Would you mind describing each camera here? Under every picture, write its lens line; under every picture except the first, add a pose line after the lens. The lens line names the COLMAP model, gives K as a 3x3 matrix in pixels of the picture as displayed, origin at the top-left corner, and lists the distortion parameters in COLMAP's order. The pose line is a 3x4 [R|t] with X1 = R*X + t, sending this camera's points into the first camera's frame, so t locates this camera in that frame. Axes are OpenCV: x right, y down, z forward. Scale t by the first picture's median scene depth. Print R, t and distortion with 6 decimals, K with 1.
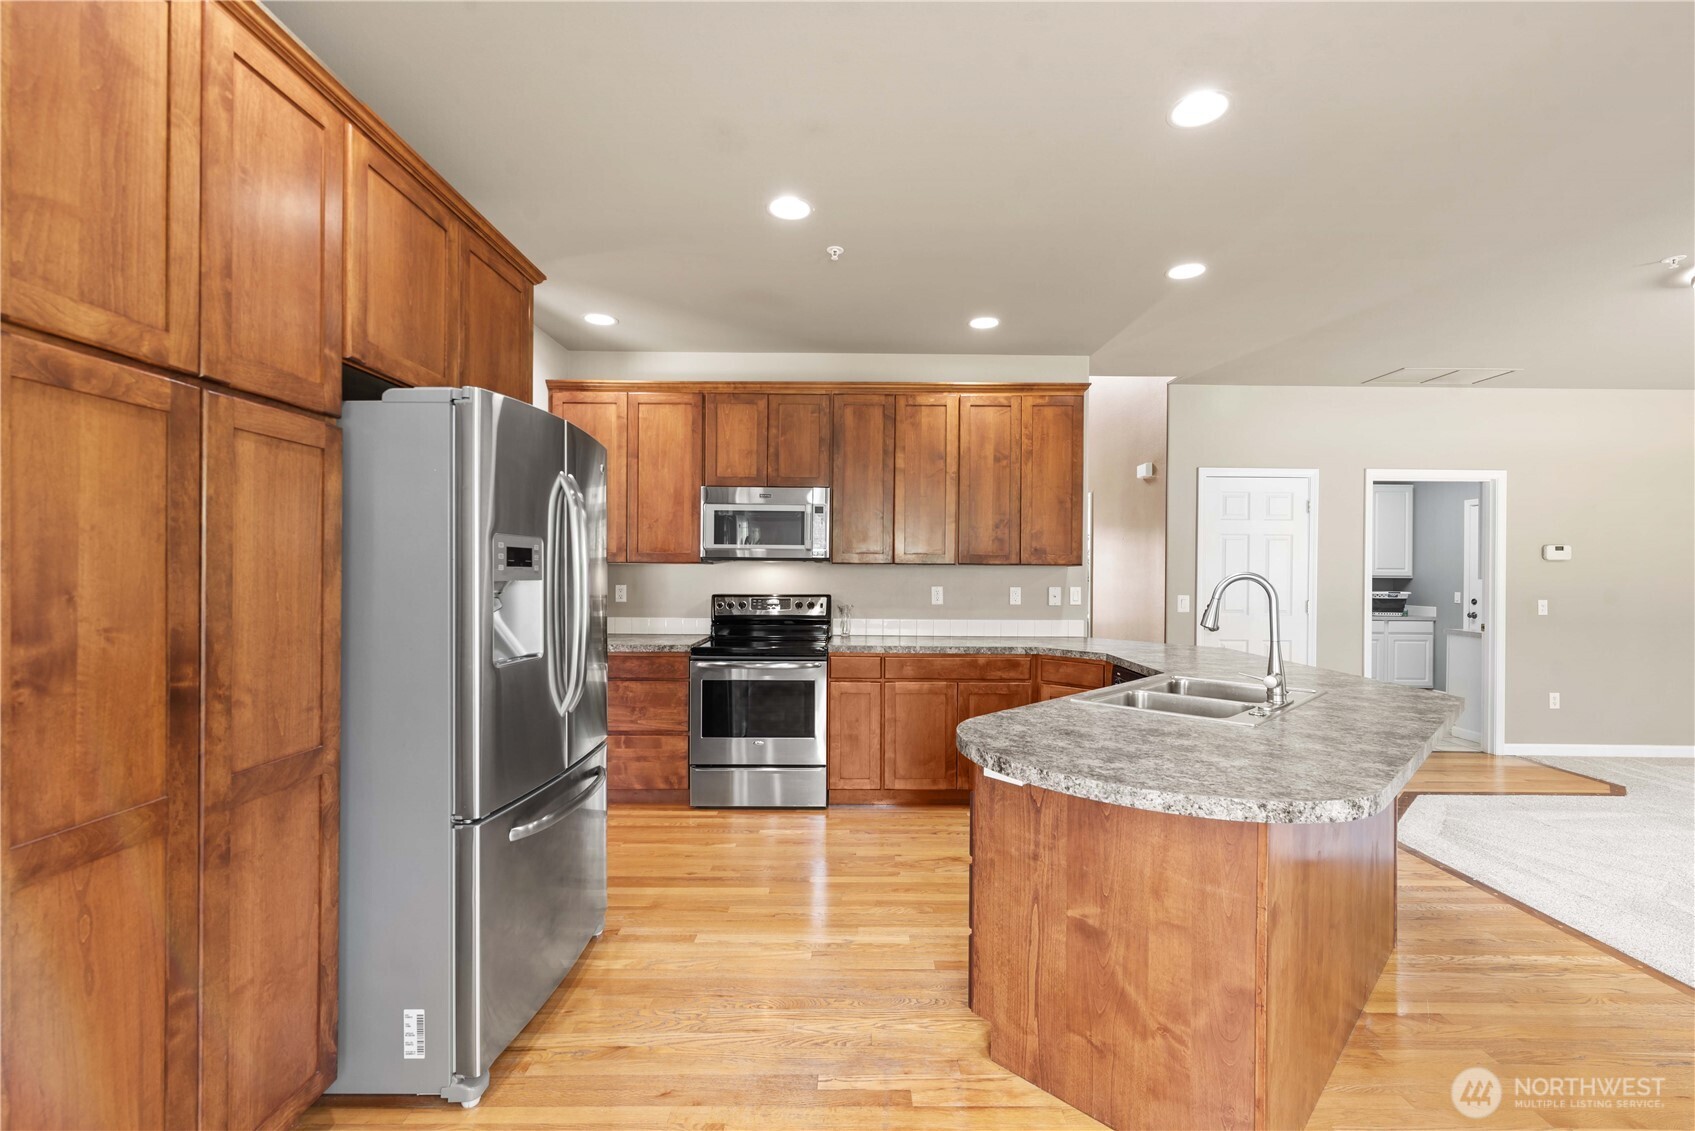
lens RADIAL K [[729.8, 0, 854.7], [0, 729.8, 573.8], [0, 0, 1]] dist [-0.001049, -0.000571]
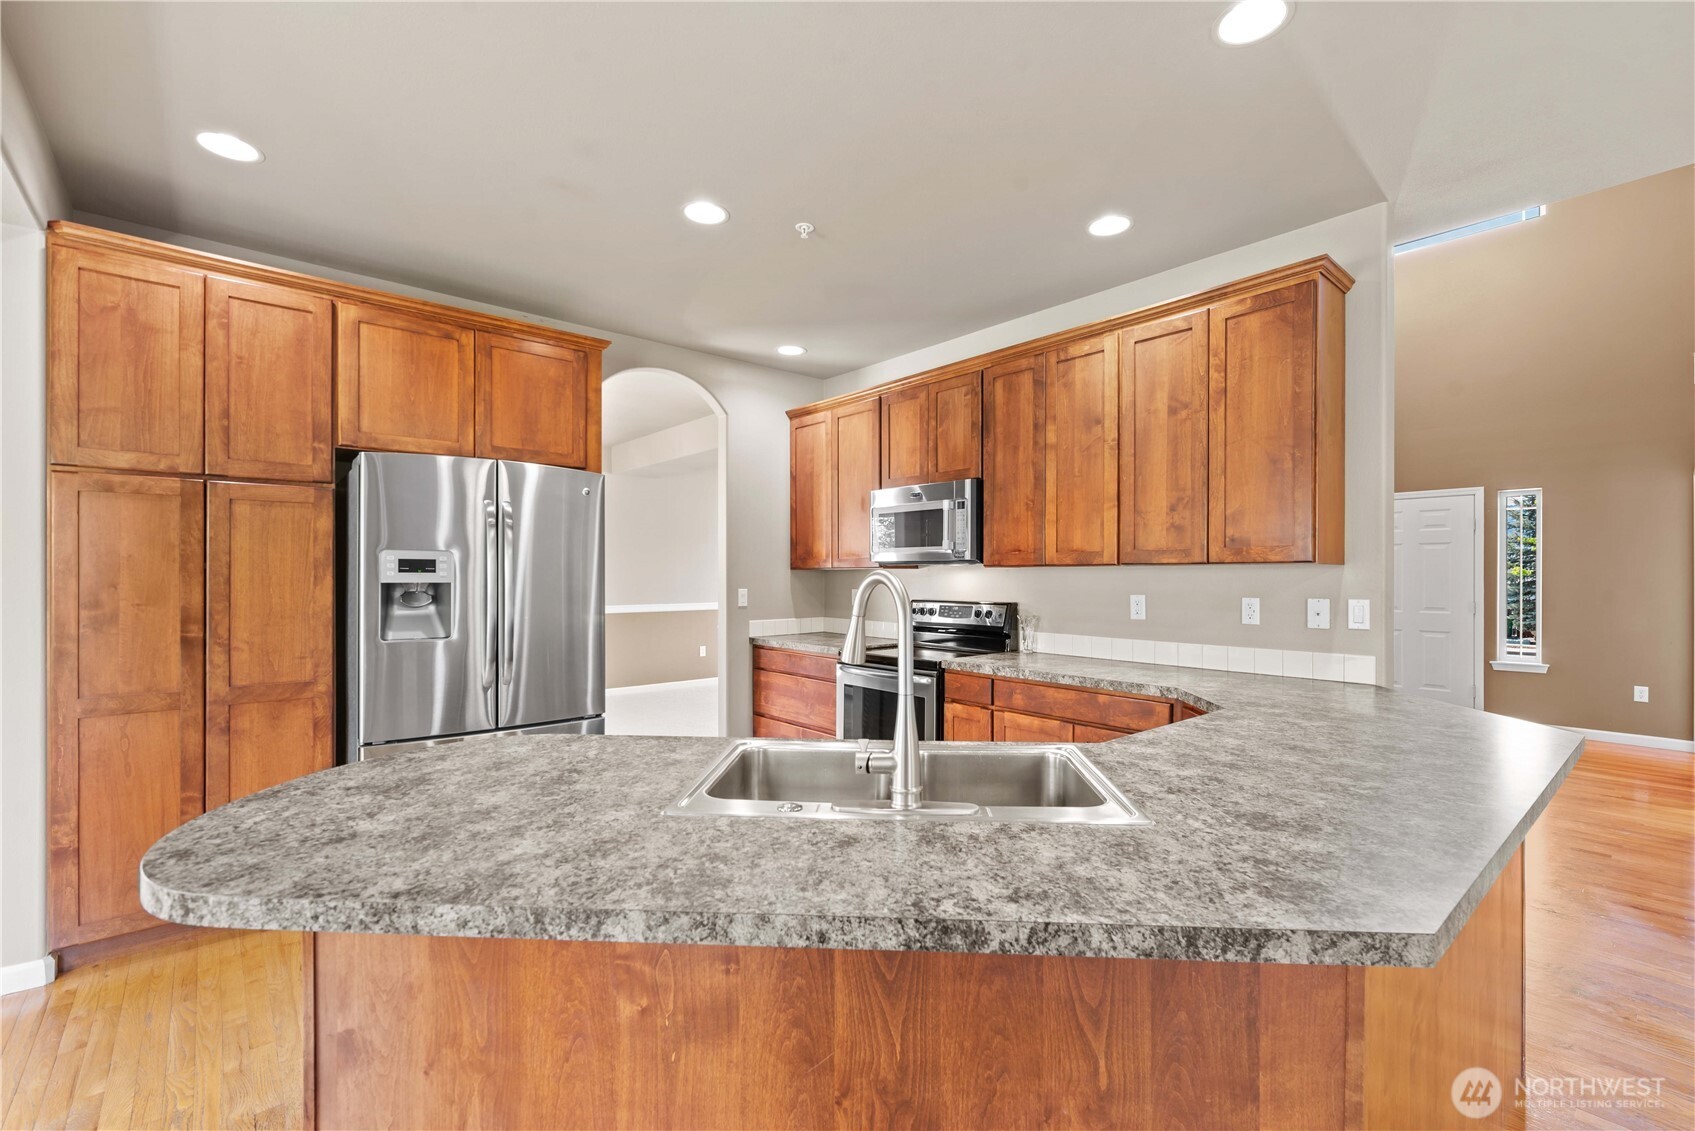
lens RADIAL K [[729.8, 0, 859.4], [0, 729.8, 578.0], [0, 0, 1]] dist [-0.001049, -0.000571]
pose [[0.655277, -0.003654, -0.755380, 0.560137], [0.000986, 0.999992, -0.003981, 0.003233], [0.755388, 0.001864, 0.655275, 0.350842]]
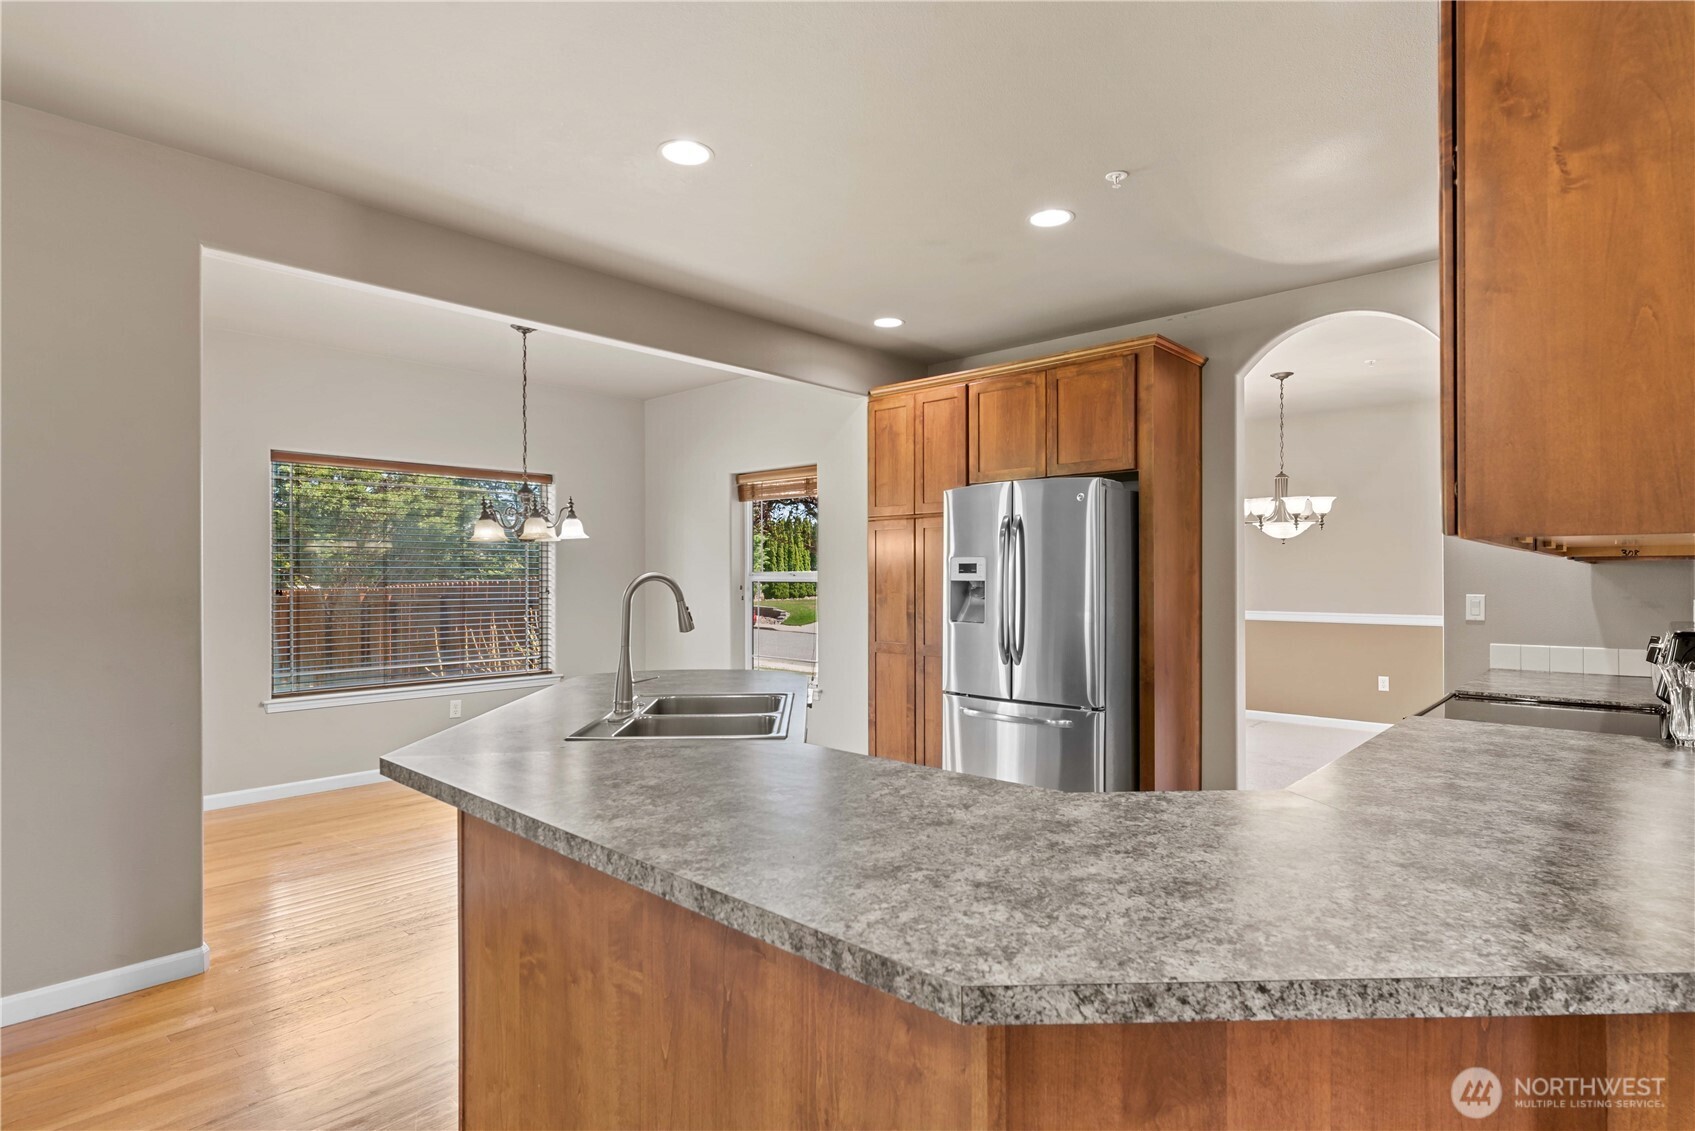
lens RADIAL K [[867.5, 0, 848.6], [0, 867.5, 582.5], [0, 0, 1]] dist [0.000375, -0.002822]
pose [[-0.685829, -0.000872, -0.727762, 0.686095], [-0.005871, 0.999973, 0.004333, 0.003389], [0.727739, 0.007244, -0.685816, 1.133367]]
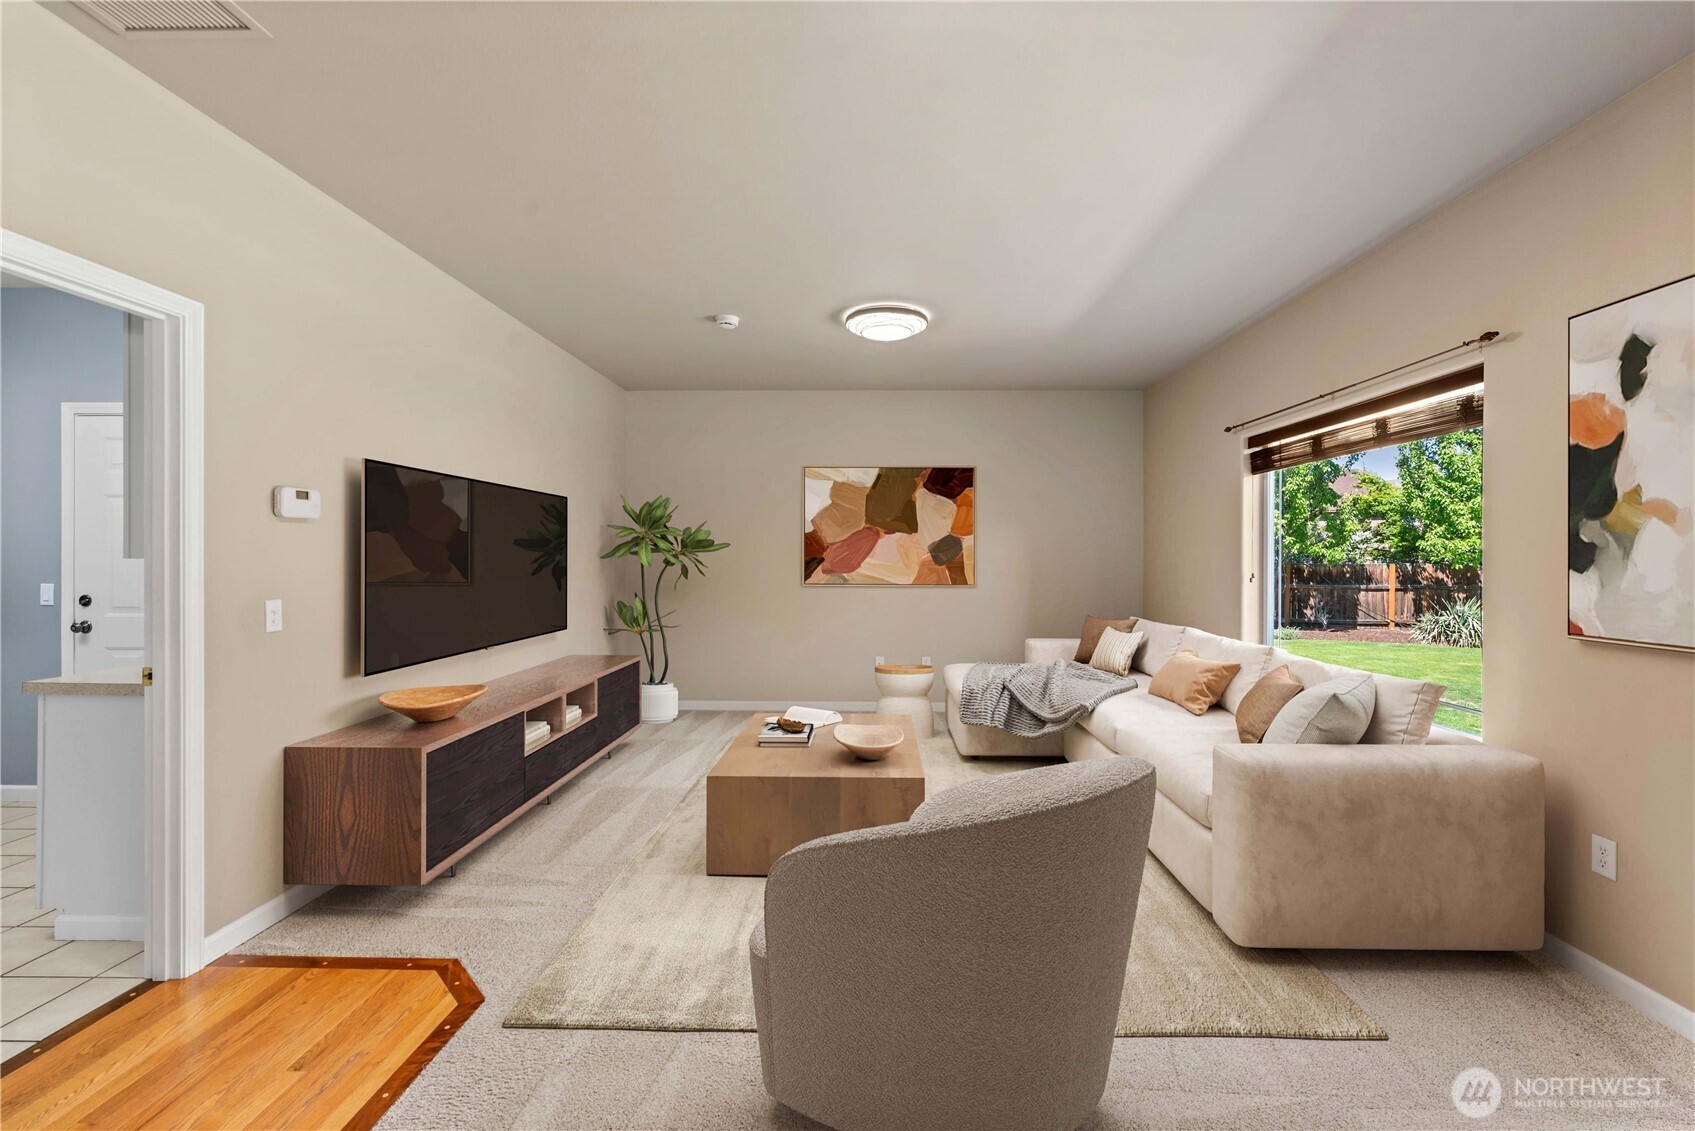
lens RADIAL K [[729.8, 0, 851.4], [0, 729.8, 559.2], [0, 0, 1]] dist [-0.001049, -0.000571]
pose [[0.021738, -0.009350, 0.999720, 0.650204], [-0.001521, 0.999955, 0.009385, 0.005863], [-0.999763, -0.001724, 0.021723, 0.838922]]
